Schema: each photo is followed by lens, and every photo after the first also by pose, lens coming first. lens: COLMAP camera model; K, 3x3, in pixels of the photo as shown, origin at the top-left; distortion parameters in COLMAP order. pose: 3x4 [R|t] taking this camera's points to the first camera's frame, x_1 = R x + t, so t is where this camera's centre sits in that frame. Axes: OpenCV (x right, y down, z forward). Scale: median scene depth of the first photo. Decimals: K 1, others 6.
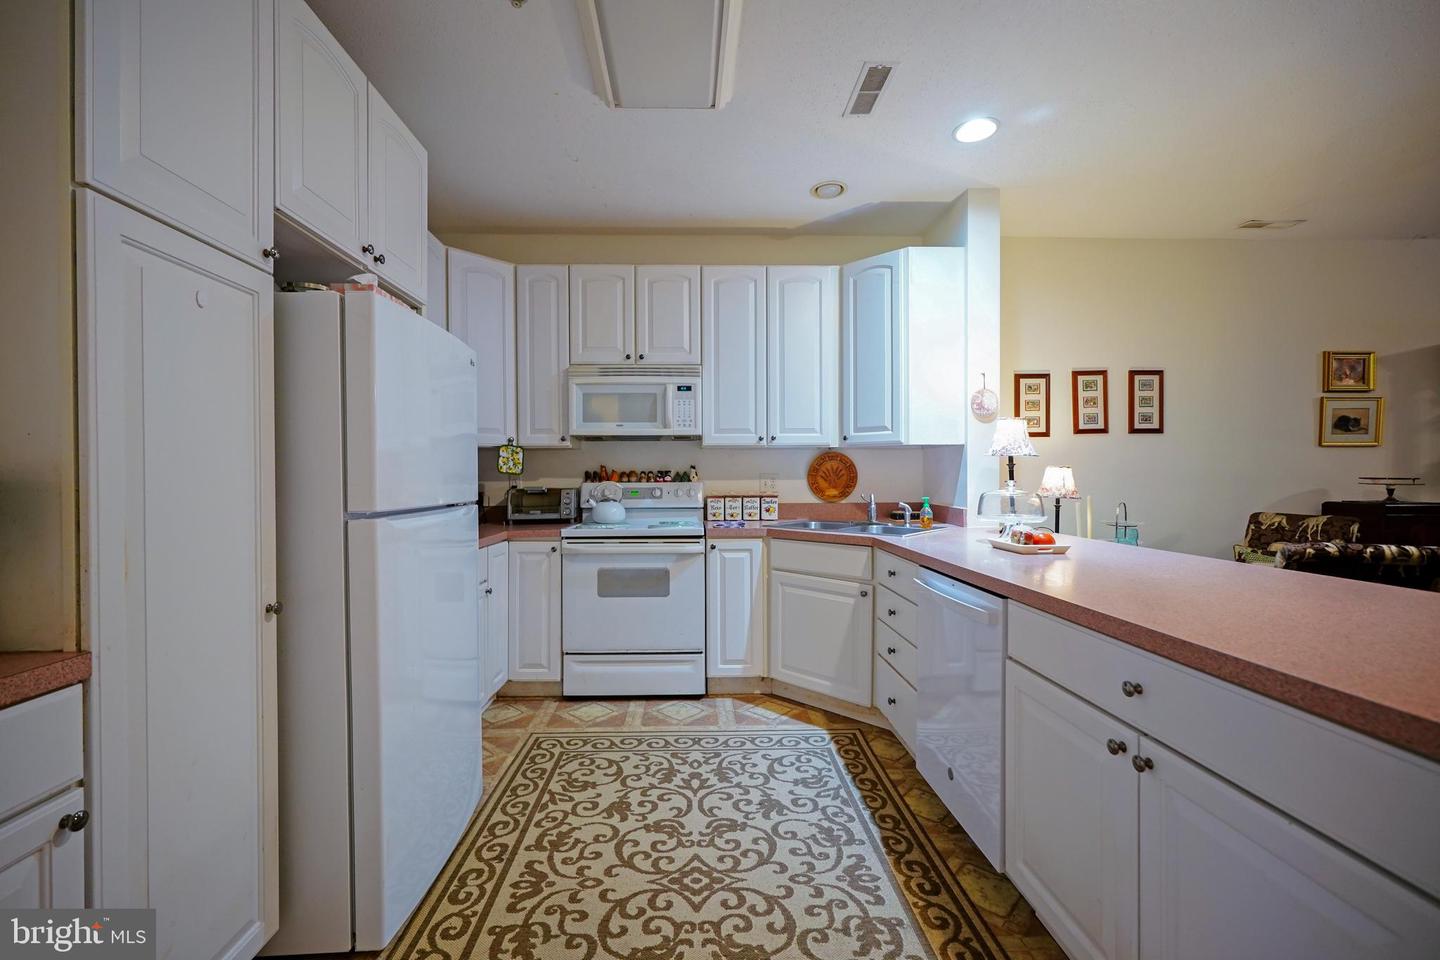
lens RADIAL K [[609.1, 0, 708.4], [0, 609.1, 475.7], [0, 0, 1]] dist [-0.010797, 0.004932]
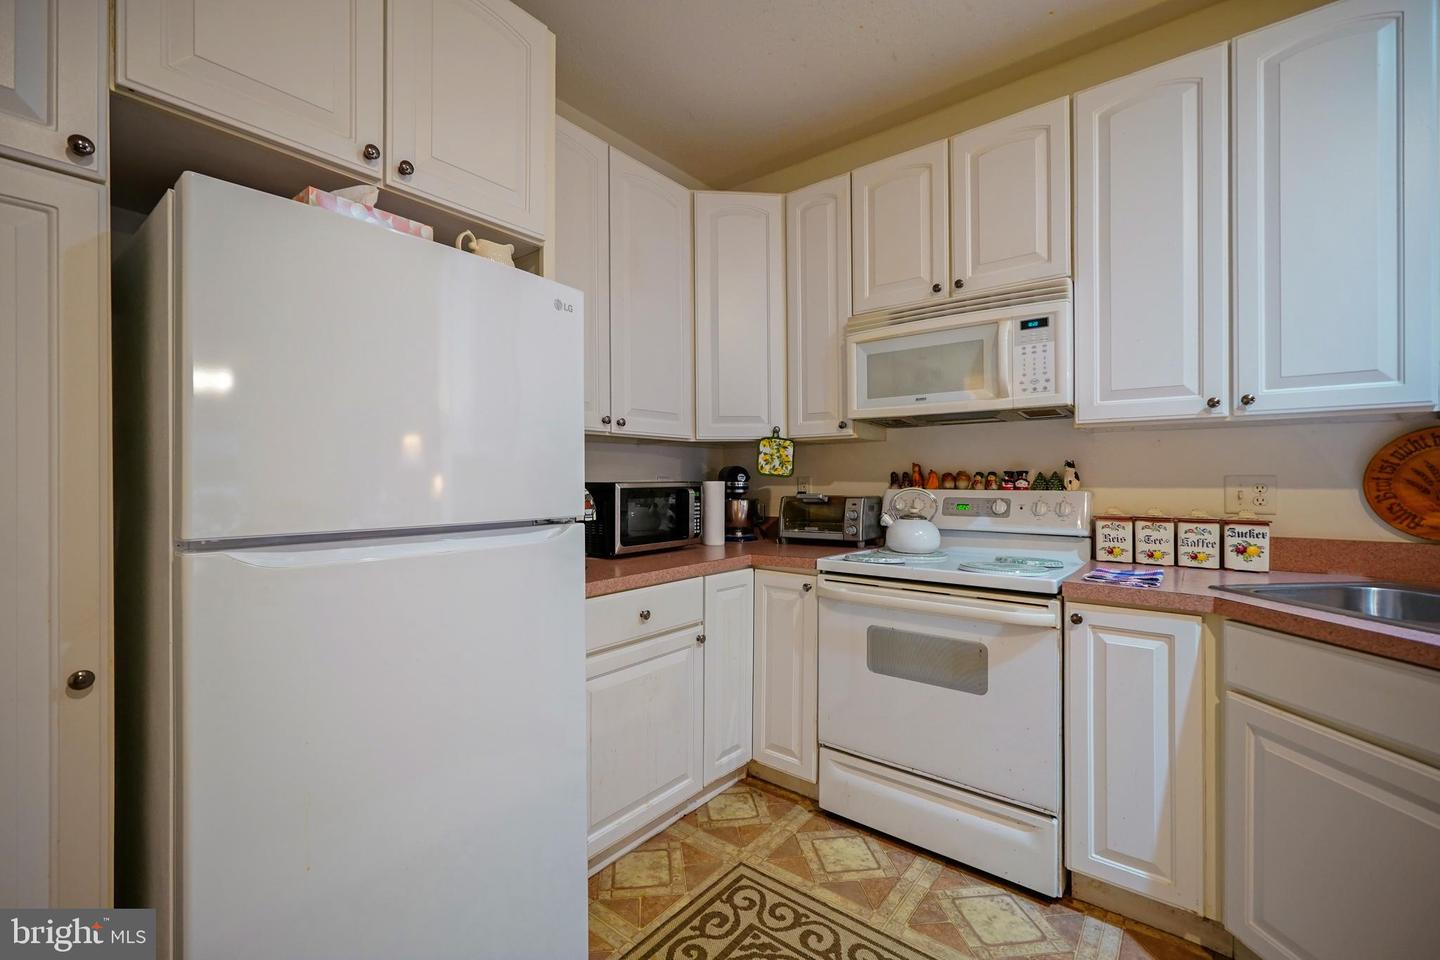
lens RADIAL K [[609.1, 0, 708.4], [0, 609.1, 475.7], [0, 0, 1]] dist [-0.010797, 0.004932]
pose [[0.758397, -0.000223, -0.651793, 0.096064], [-0.001397, 0.999997, -0.001967, -0.001853], [0.651792, 0.002403, 0.758394, 0.376733]]
